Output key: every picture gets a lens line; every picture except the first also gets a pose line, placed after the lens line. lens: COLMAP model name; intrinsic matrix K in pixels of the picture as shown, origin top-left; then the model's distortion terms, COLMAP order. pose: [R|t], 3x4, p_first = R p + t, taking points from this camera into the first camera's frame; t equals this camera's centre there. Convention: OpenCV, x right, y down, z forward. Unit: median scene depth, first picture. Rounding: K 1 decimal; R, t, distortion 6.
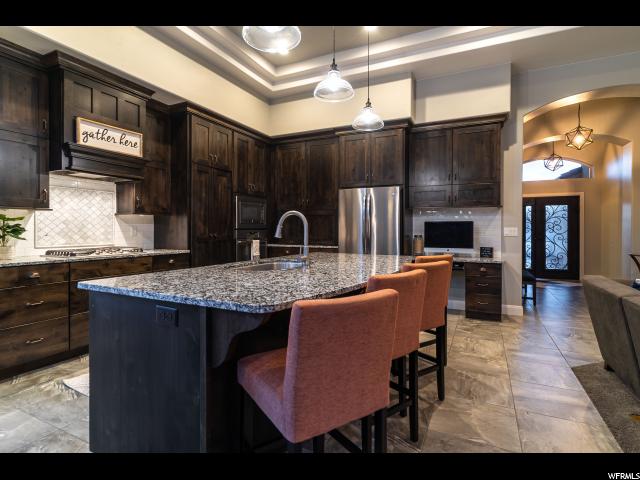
lens RADIAL K [[332.4, 0, 313.4], [0, 332.4, 231.1], [0, 0, 1]] dist [-0.001188, -0.000126]
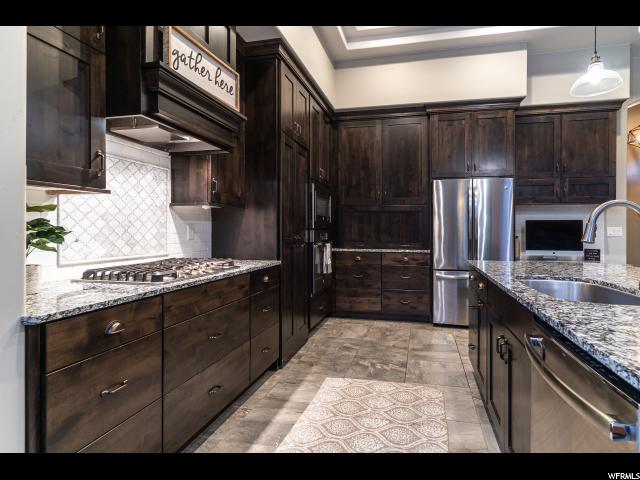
lens RADIAL K [[343.3, 0, 333.4], [0, 343.3, 227.4], [0, 0, 1]] dist [-0.001325, -0.000114]
pose [[0.972986, 0.000229, 0.230865, -0.445844], [0.002211, 0.999944, -0.010312, -0.001947], [-0.230854, 0.010544, 0.972931, 0.312926]]
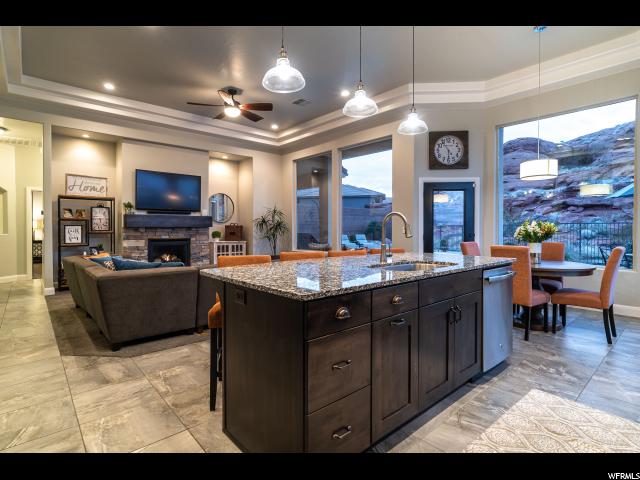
lens RADIAL K [[327.5, 0, 321.0], [0, 327.5, 234.7], [0, 0, 1]] dist [0.001276, 0.000229]
pose [[-0.929042, -0.010184, 0.369833, -0.141630], [-0.002580, 0.999775, 0.021049, -0.011510], [-0.369964, 0.018601, -0.928860, 1.262577]]
